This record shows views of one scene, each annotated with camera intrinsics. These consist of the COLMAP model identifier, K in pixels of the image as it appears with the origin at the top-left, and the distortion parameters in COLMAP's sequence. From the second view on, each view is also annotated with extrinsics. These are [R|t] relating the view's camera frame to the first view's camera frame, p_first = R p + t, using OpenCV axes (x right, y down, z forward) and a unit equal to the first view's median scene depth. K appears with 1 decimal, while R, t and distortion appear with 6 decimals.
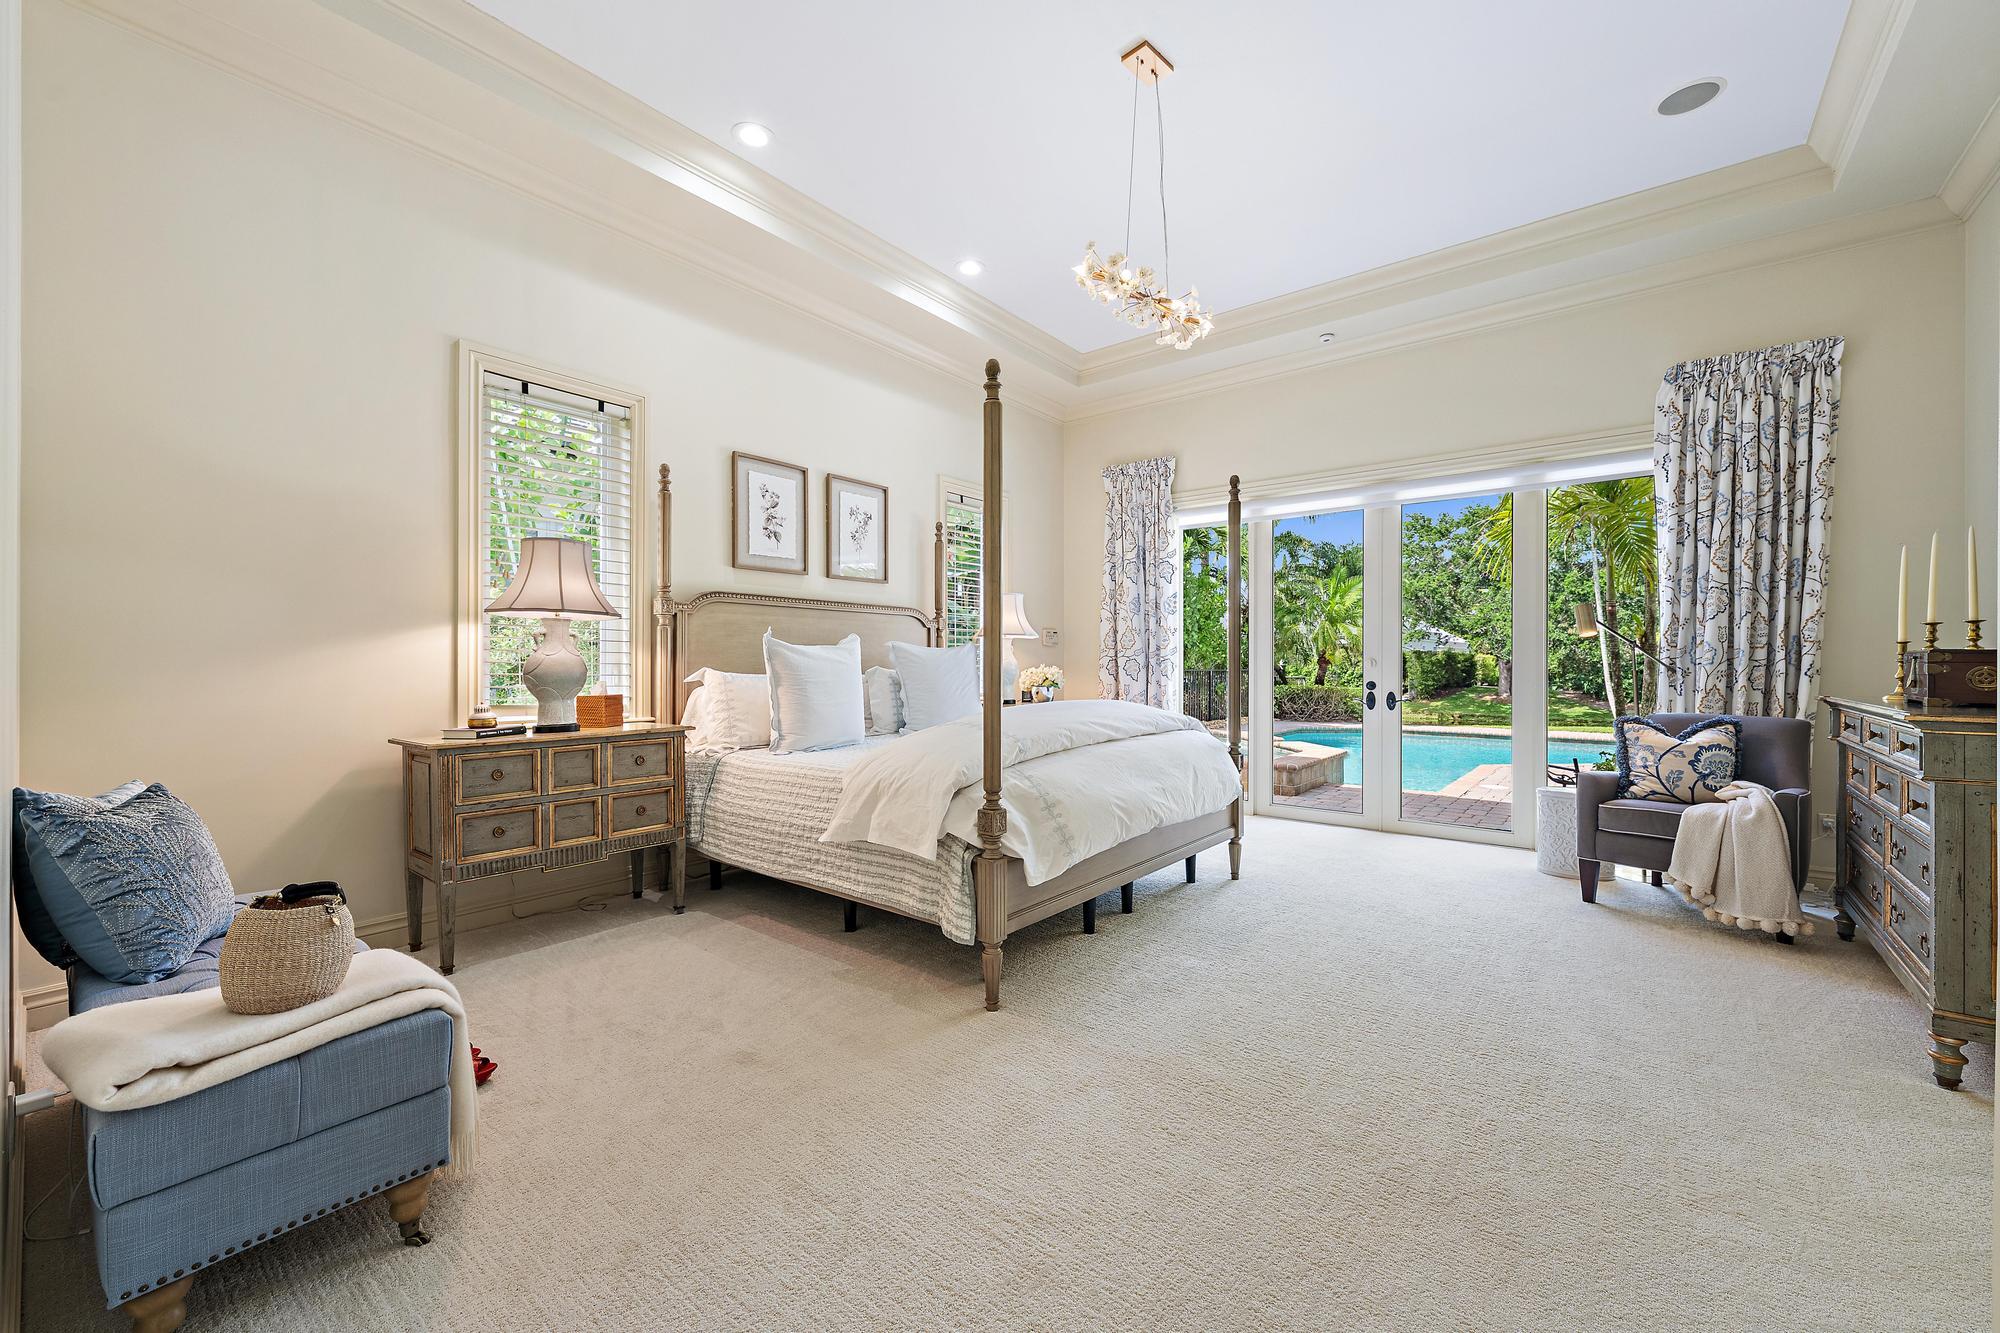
lens RADIAL K [[782.6, 0, 996.3], [0, 782.6, 668.3], [0, 0, 1]] dist [-0.003679, 0.001092]
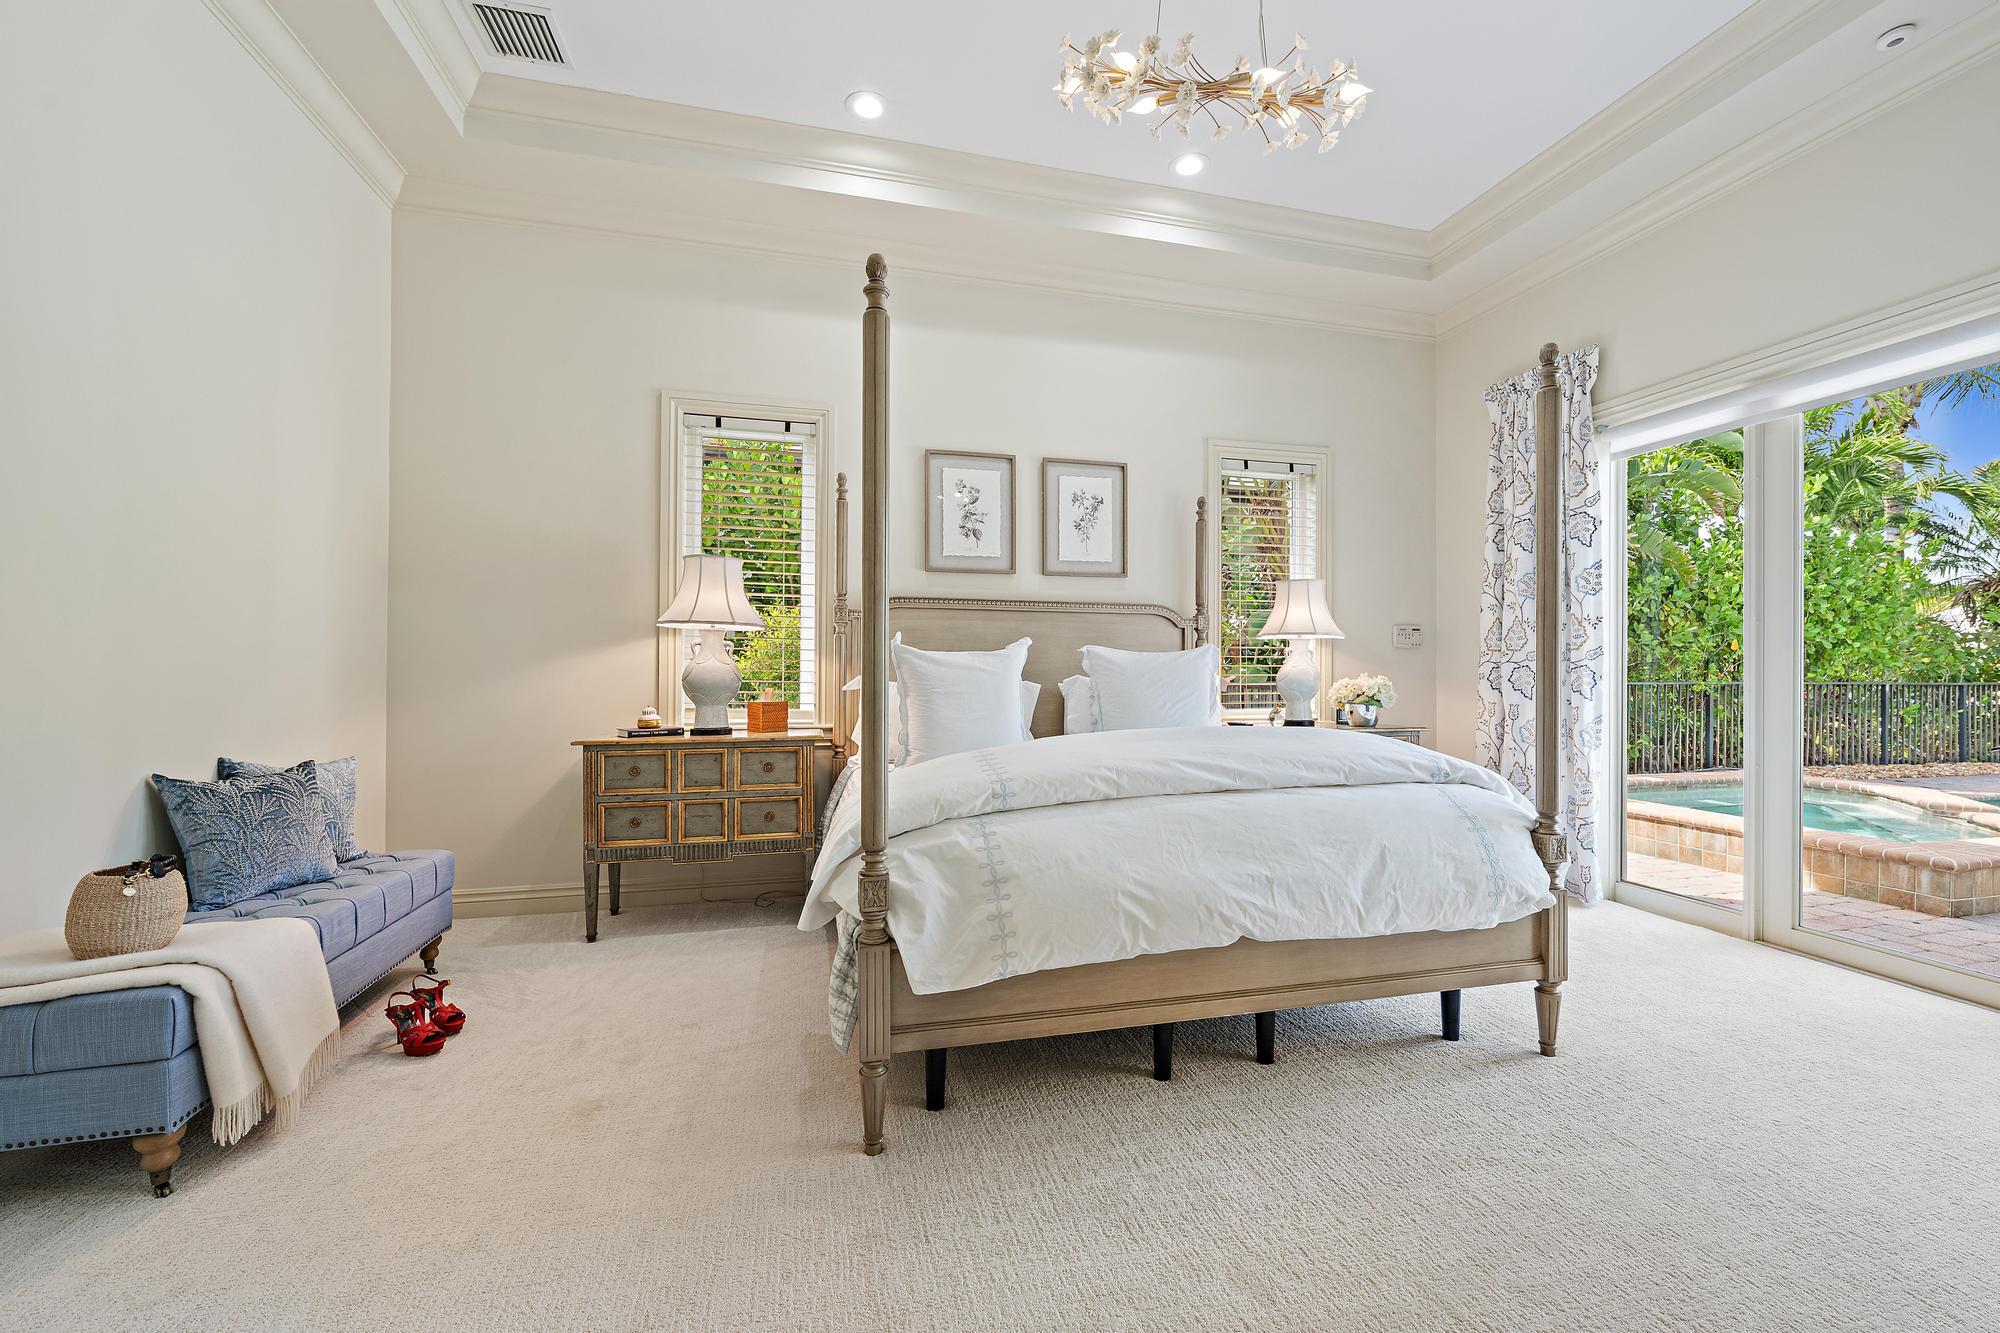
lens RADIAL K [[782.6, 0, 999.4], [0, 782.6, 669.8], [0, 0, 1]] dist [-0.003679, 0.001092]
pose [[0.799818, 0.001115, -0.600242, 0.330892], [-0.005366, 0.999972, -0.005293, -0.003798], [0.600219, 0.007455, 0.799801, 0.309735]]
